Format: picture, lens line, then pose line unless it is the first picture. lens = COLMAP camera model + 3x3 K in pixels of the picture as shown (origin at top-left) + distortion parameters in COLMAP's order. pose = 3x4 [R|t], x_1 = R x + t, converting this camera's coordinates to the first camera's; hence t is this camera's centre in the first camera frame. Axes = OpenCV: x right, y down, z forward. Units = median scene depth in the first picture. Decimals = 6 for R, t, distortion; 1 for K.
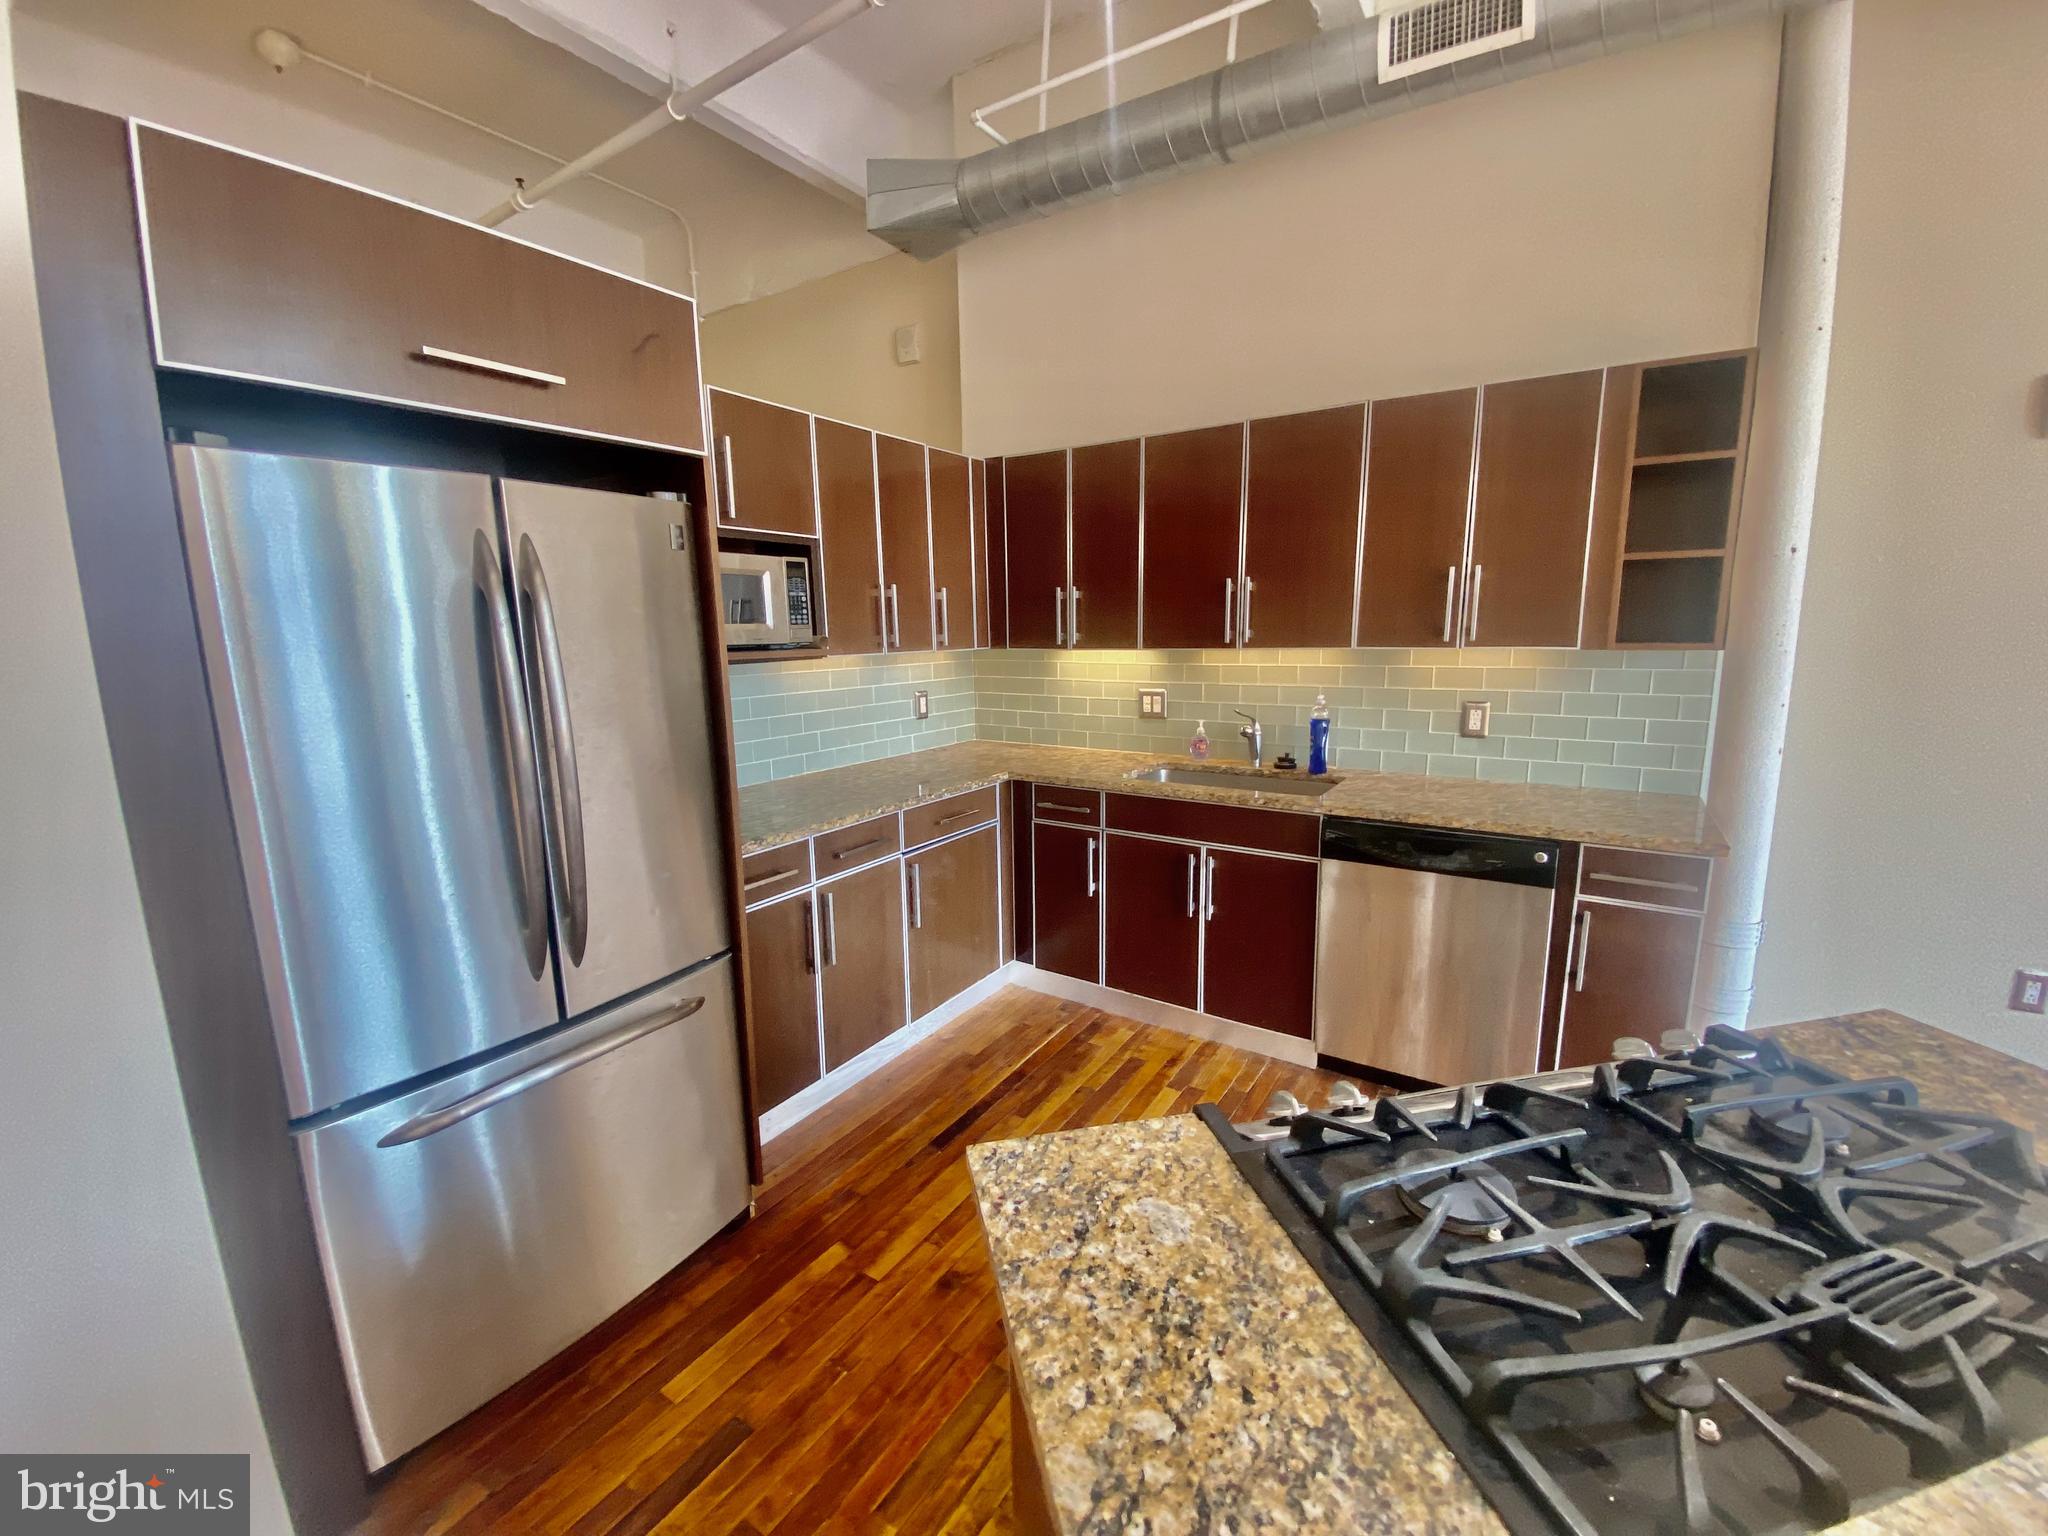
lens RADIAL K [[824.6, 0, 1027.1], [0, 824.6, 773.4], [0, 0, 1]] dist [-0.002709, -0.005677]
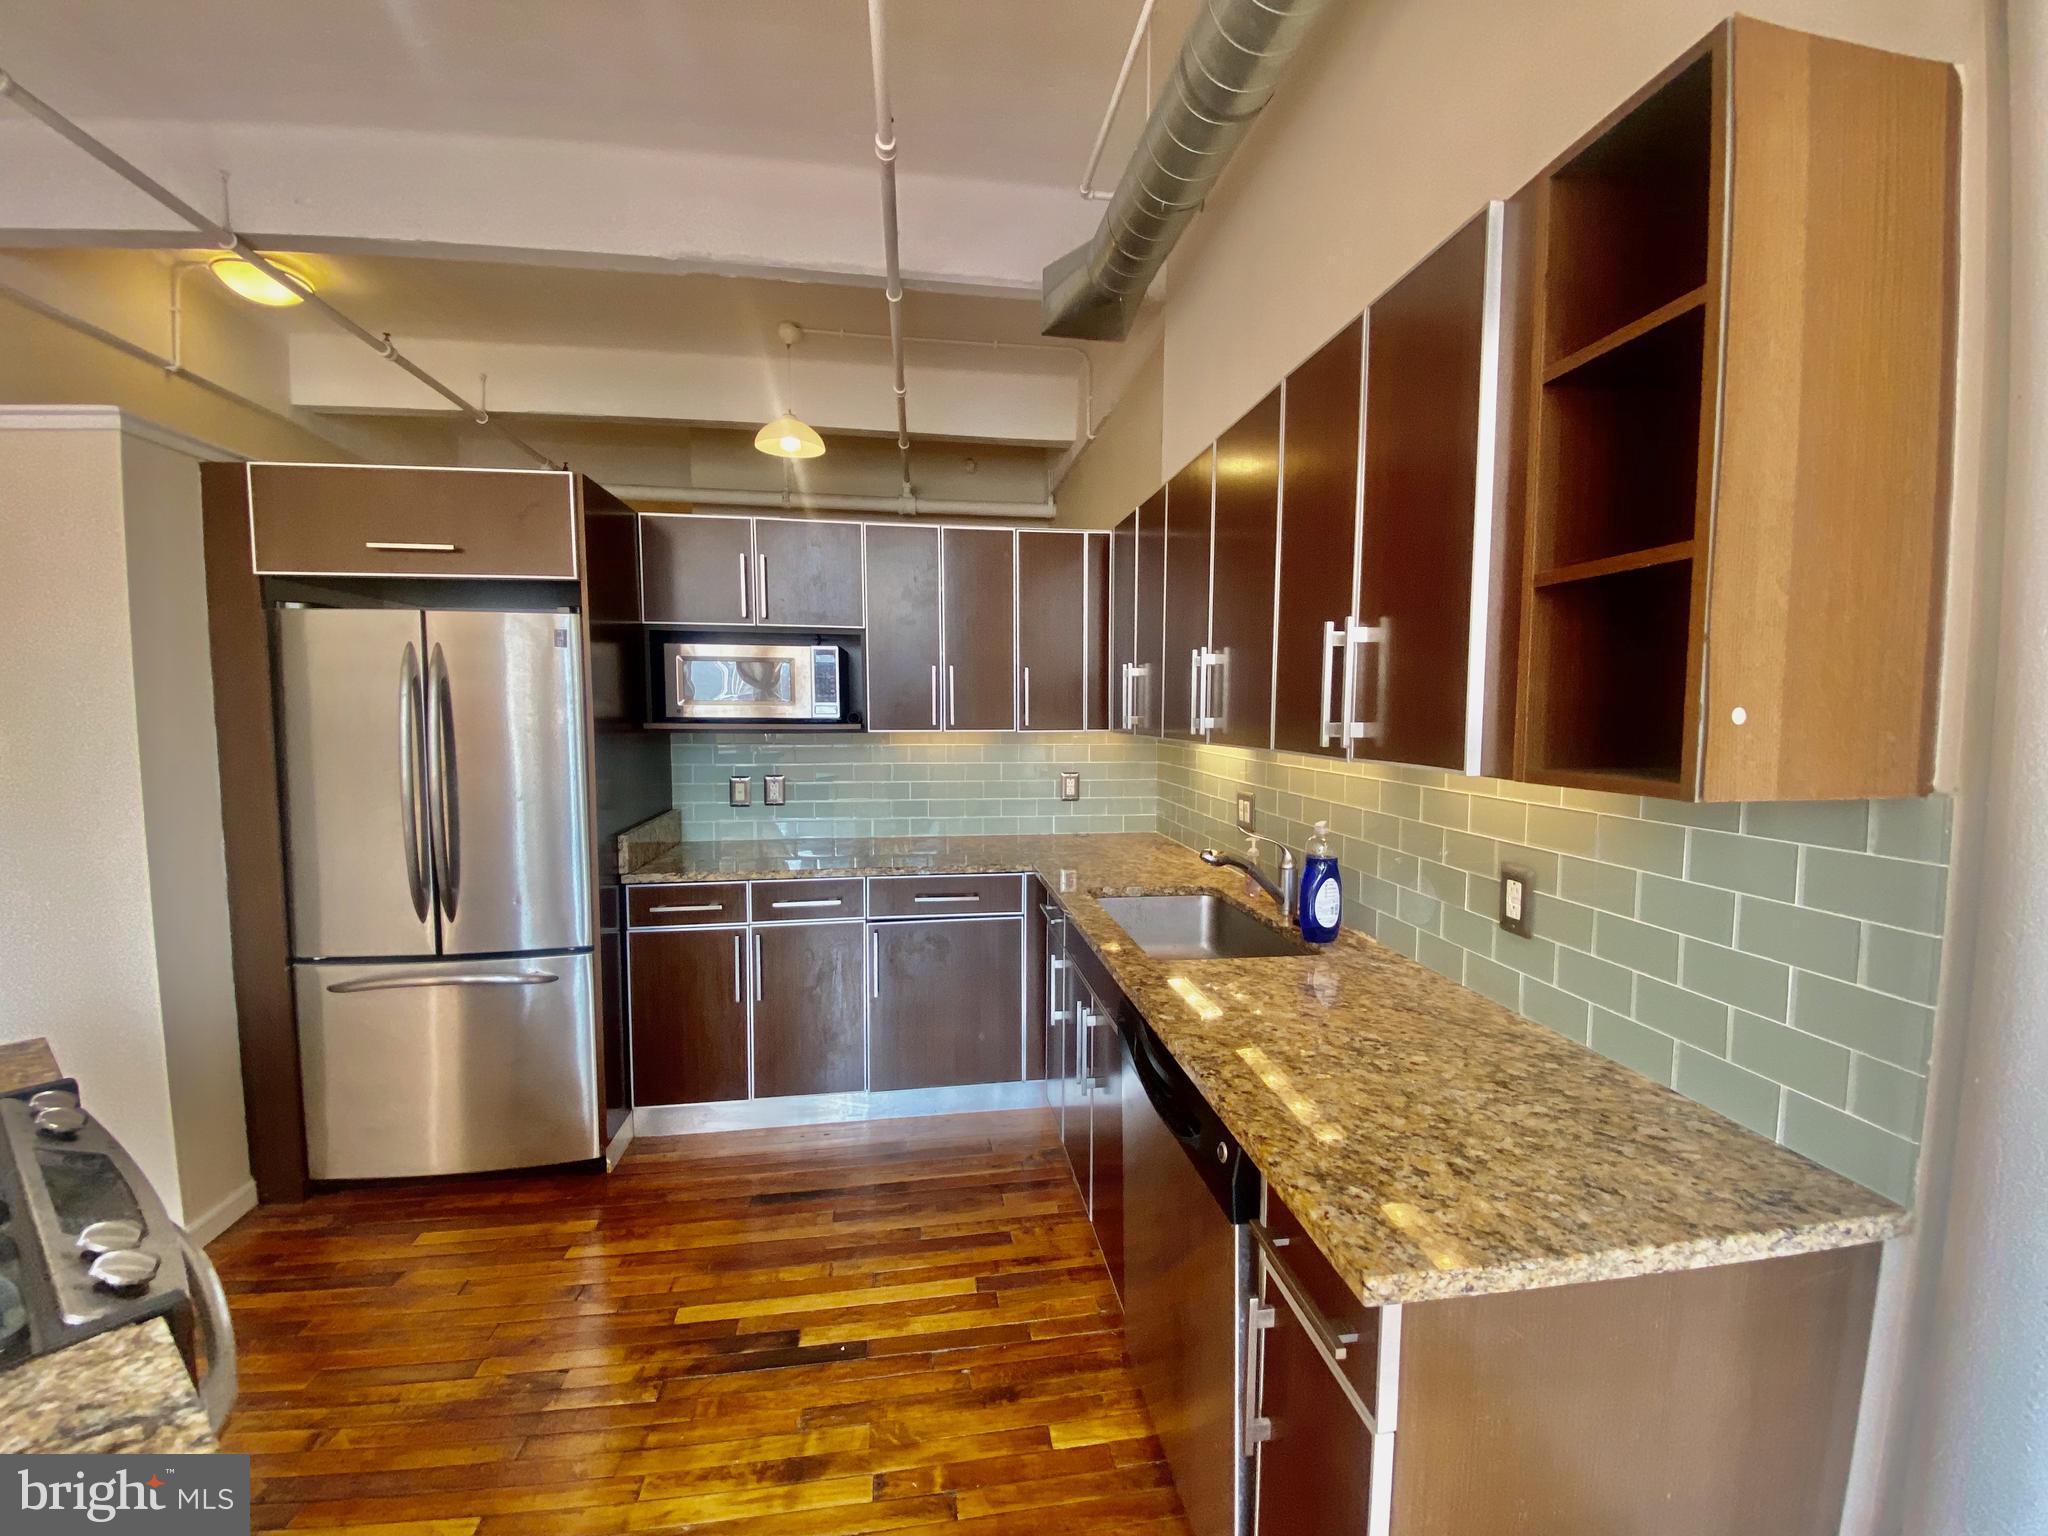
lens RADIAL K [[824.6, 0, 1017.0], [0, 824.6, 767.6], [0, 0, 1]] dist [-0.002709, -0.005677]
pose [[0.668044, 0.073053, -0.740527, 0.734041], [-0.146124, 0.988672, -0.034289, -0.085624], [0.729633, 0.131115, 0.671151, 0.417737]]
